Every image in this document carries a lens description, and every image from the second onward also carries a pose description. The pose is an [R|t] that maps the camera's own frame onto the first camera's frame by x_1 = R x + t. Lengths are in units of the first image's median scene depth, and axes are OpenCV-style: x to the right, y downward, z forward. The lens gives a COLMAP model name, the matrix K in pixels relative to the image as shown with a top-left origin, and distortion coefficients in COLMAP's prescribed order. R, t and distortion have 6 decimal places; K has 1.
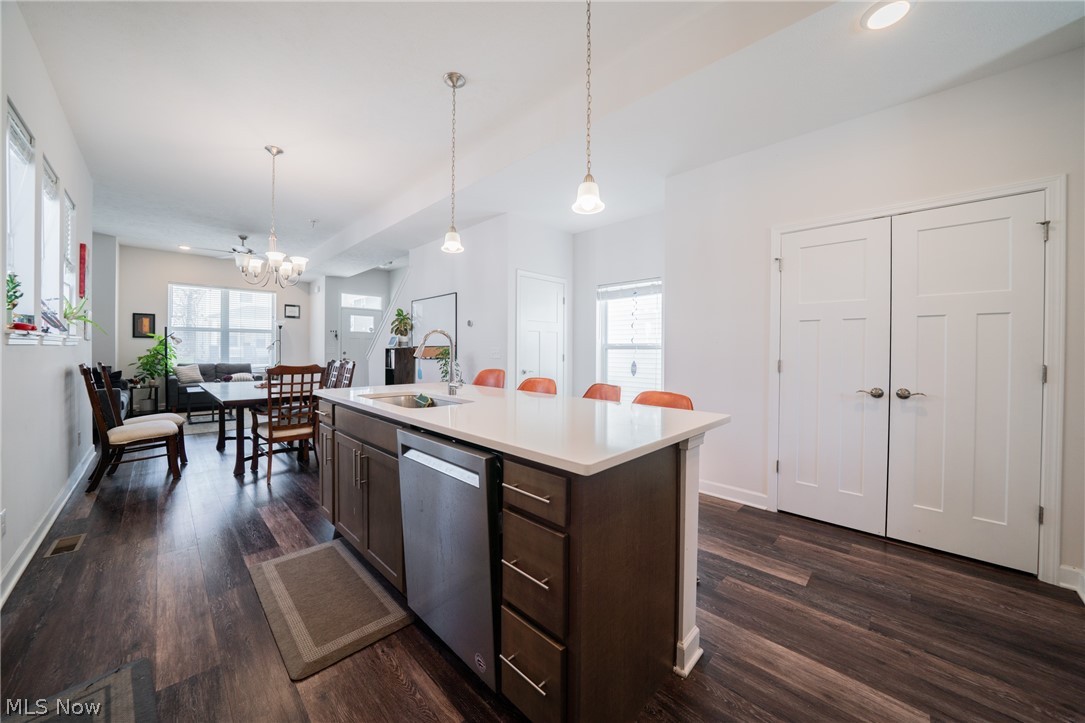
lens RADIAL K [[379.1, 0, 536.1], [0, 379.1, 355.1], [0, 0, 1]] dist [-0.002600, -0.000100]
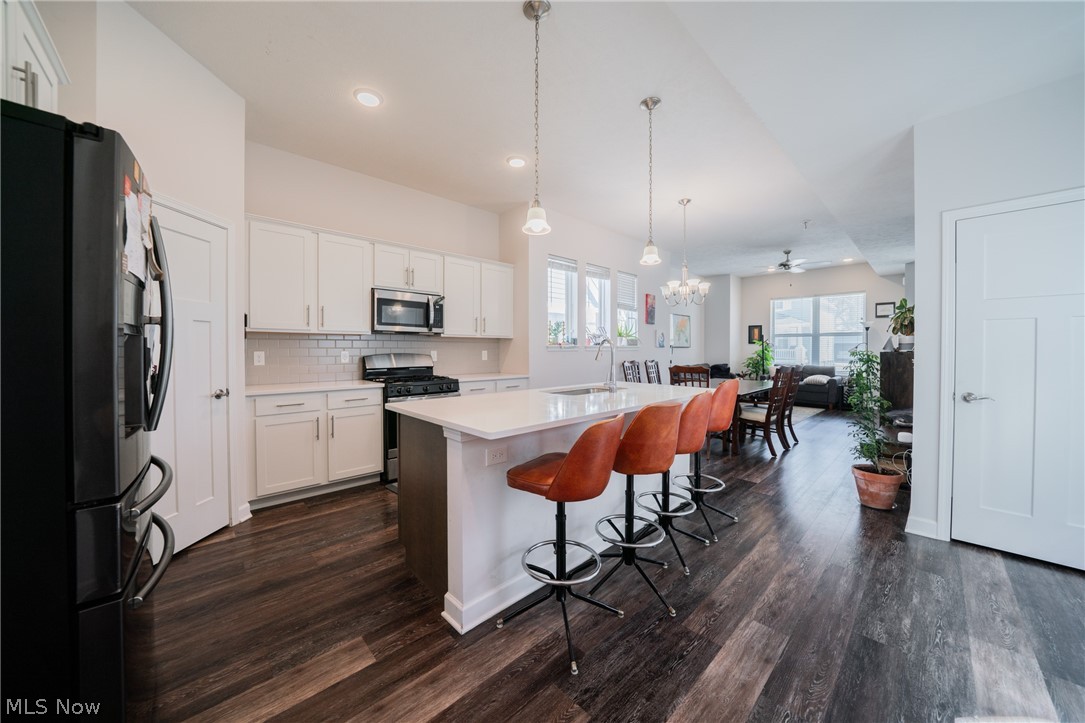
lens RADIAL K [[379.1, 0, 536.7], [0, 379.1, 353.8], [0, 0, 1]] dist [-0.002600, -0.000100]
pose [[-0.026405, 0.008731, -0.999613, 0.646204], [-0.020268, 0.999752, 0.009267, -0.011812], [0.999446, 0.020505, -0.026221, 0.526487]]
